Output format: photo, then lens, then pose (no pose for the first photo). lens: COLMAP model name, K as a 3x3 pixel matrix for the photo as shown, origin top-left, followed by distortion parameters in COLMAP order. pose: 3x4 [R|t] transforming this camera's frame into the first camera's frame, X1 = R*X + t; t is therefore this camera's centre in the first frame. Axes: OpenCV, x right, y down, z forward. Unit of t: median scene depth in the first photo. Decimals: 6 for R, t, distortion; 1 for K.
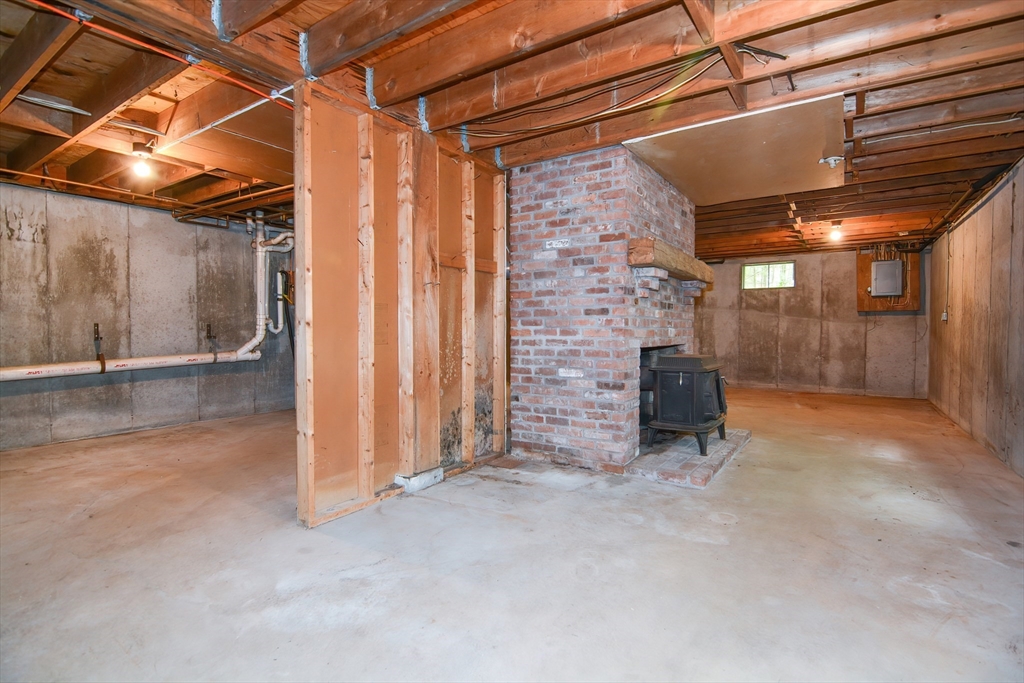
lens RADIAL K [[493.5, 0, 514.1], [0, 493.5, 338.2], [0, 0, 1]] dist [0.005752, -0.000143]
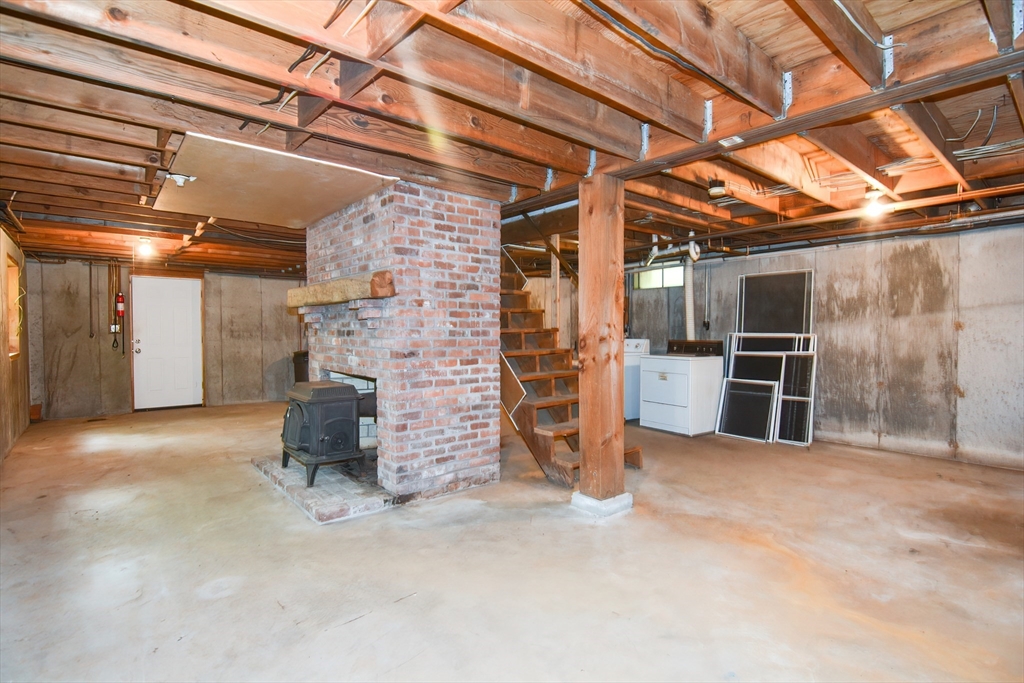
lens RADIAL K [[493.5, 0, 509.4], [0, 493.5, 342.7], [0, 0, 1]] dist [0.005752, -0.000143]
pose [[-0.269758, 0.029059, -0.962490, 1.232185], [-0.014634, 0.999305, 0.034272, -0.089278], [0.962817, 0.023330, -0.269146, 1.661900]]
